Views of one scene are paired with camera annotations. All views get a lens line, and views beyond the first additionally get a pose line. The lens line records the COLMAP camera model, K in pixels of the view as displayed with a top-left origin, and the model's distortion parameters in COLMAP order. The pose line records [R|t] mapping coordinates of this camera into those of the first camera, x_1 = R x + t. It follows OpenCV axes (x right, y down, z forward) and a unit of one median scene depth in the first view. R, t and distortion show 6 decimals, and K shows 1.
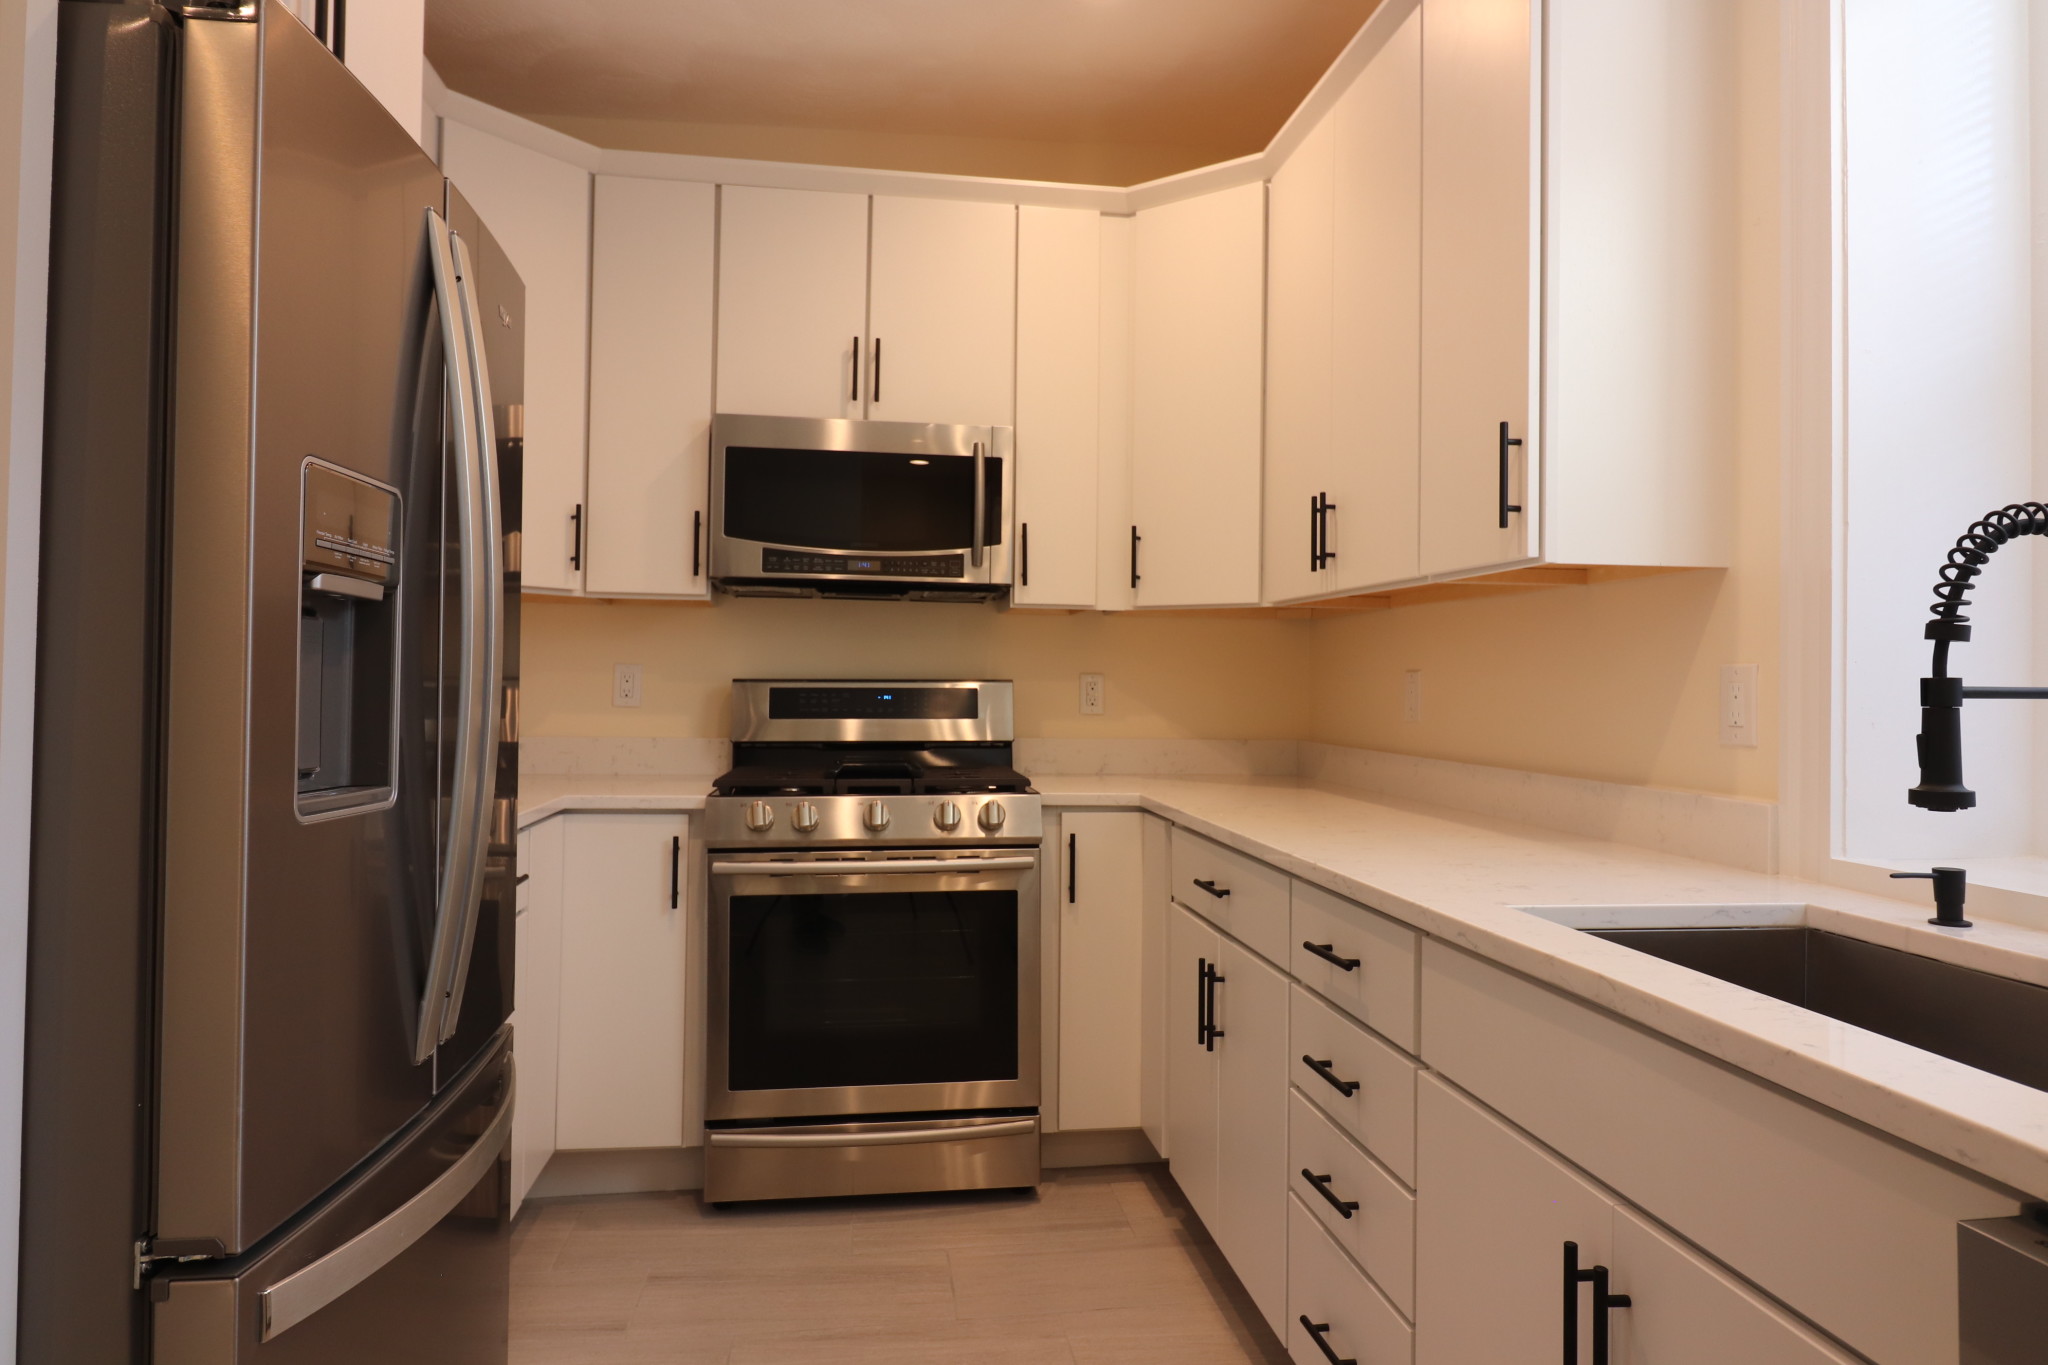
lens RADIAL K [[1279.0, 0, 1020.5], [0, 1279.0, 659.1], [0, 0, 1]] dist [0.010281, -0.010269]
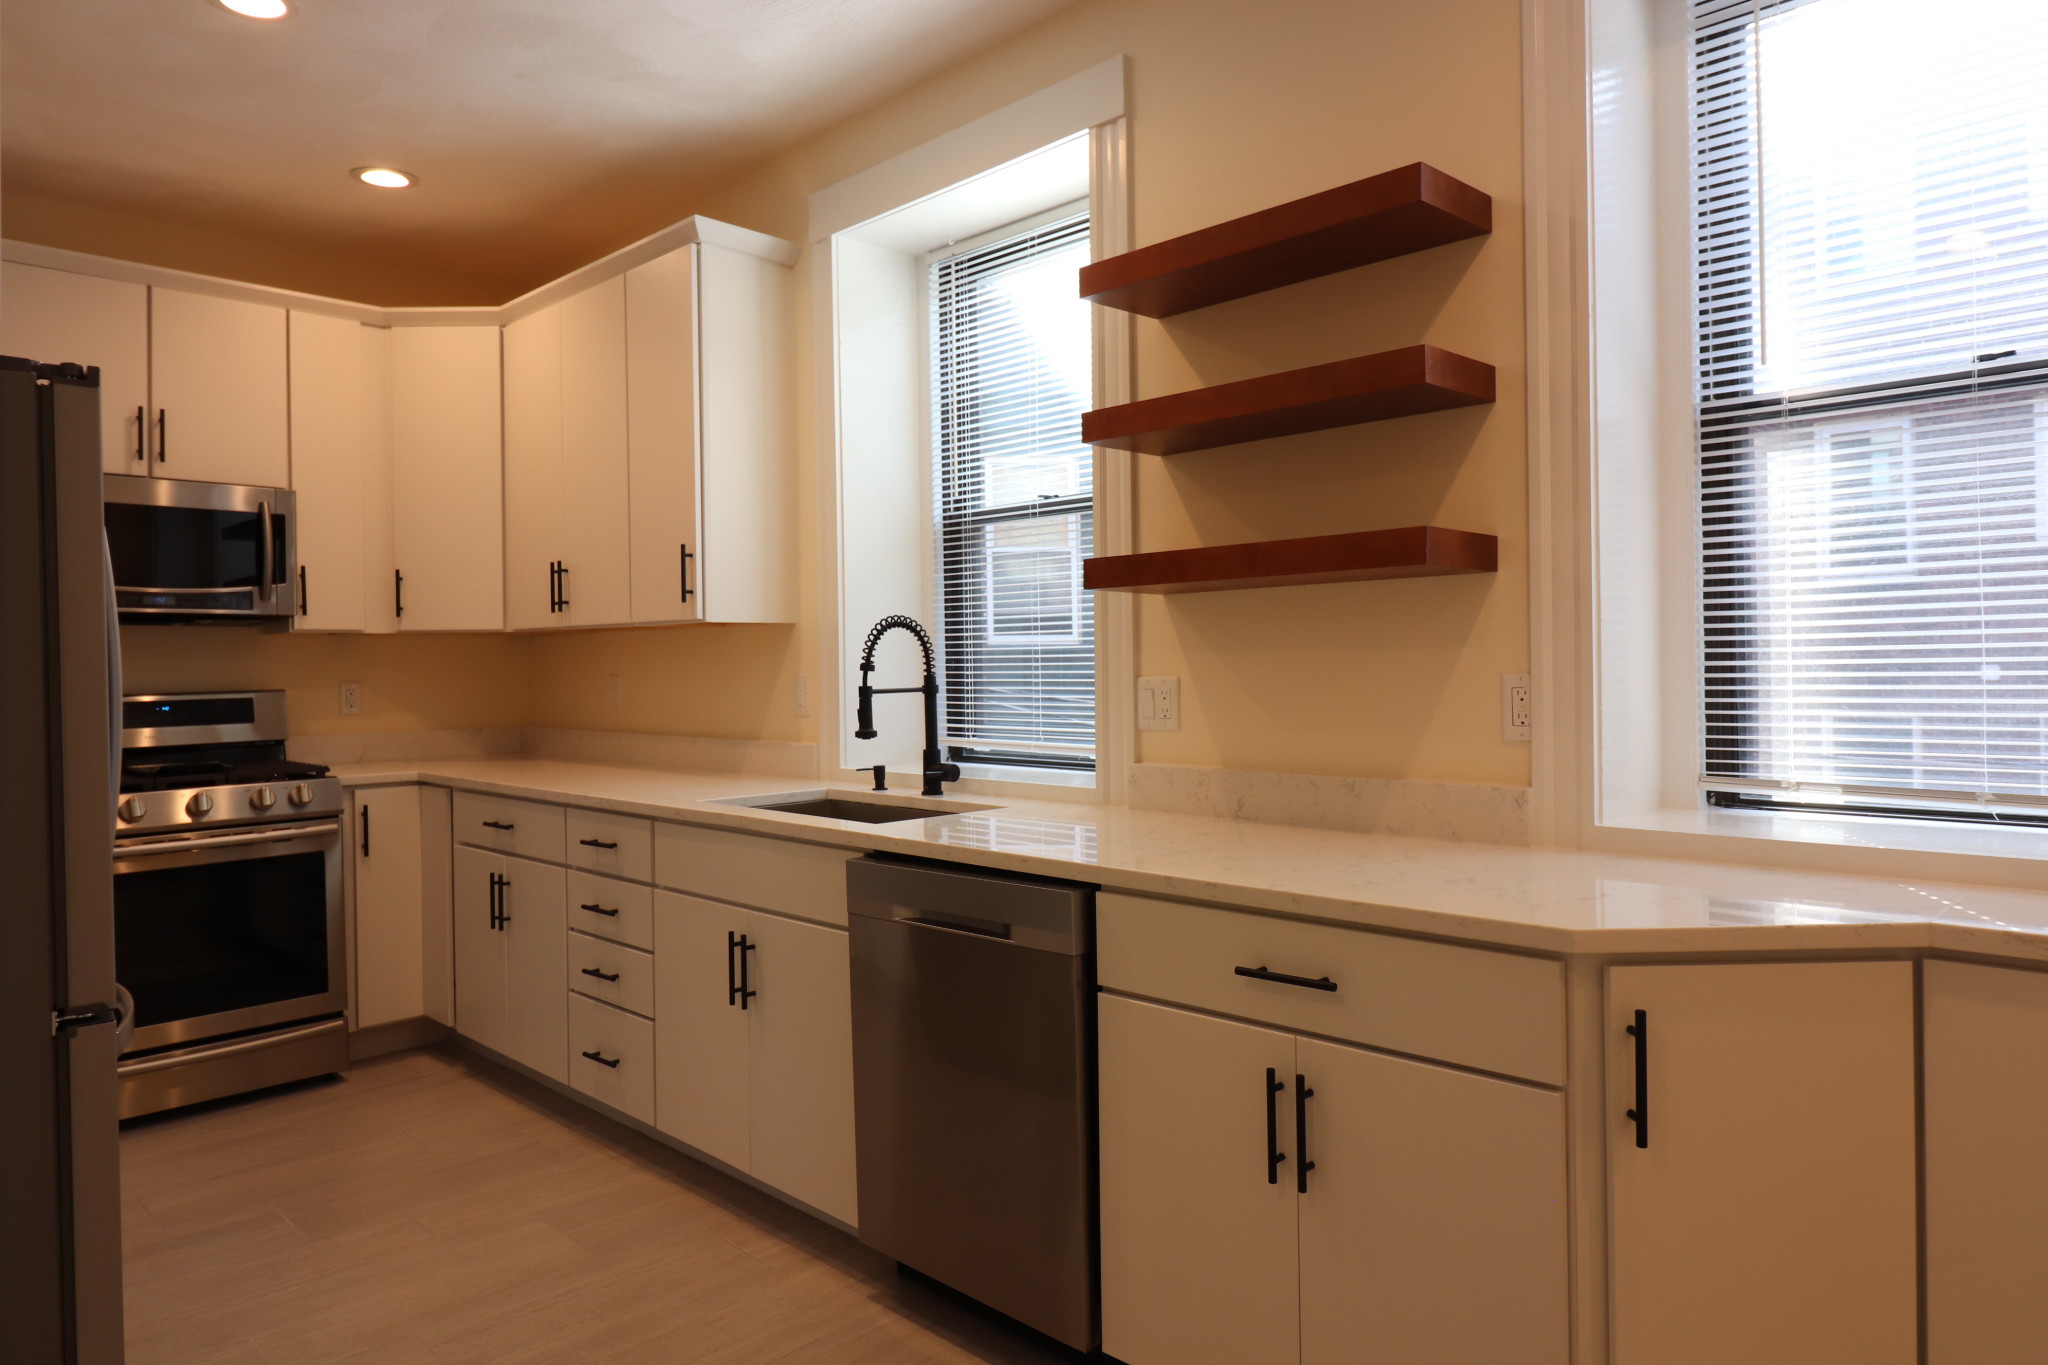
lens RADIAL K [[1279.0, 0, 1025.8], [0, 1279.0, 667.1], [0, 0, 1]] dist [0.010281, -0.010269]
pose [[0.790817, -0.025866, 0.611506, -0.255310], [0.011788, 0.999565, 0.027036, -0.039501], [-0.611940, -0.014172, 0.790778, -0.531996]]
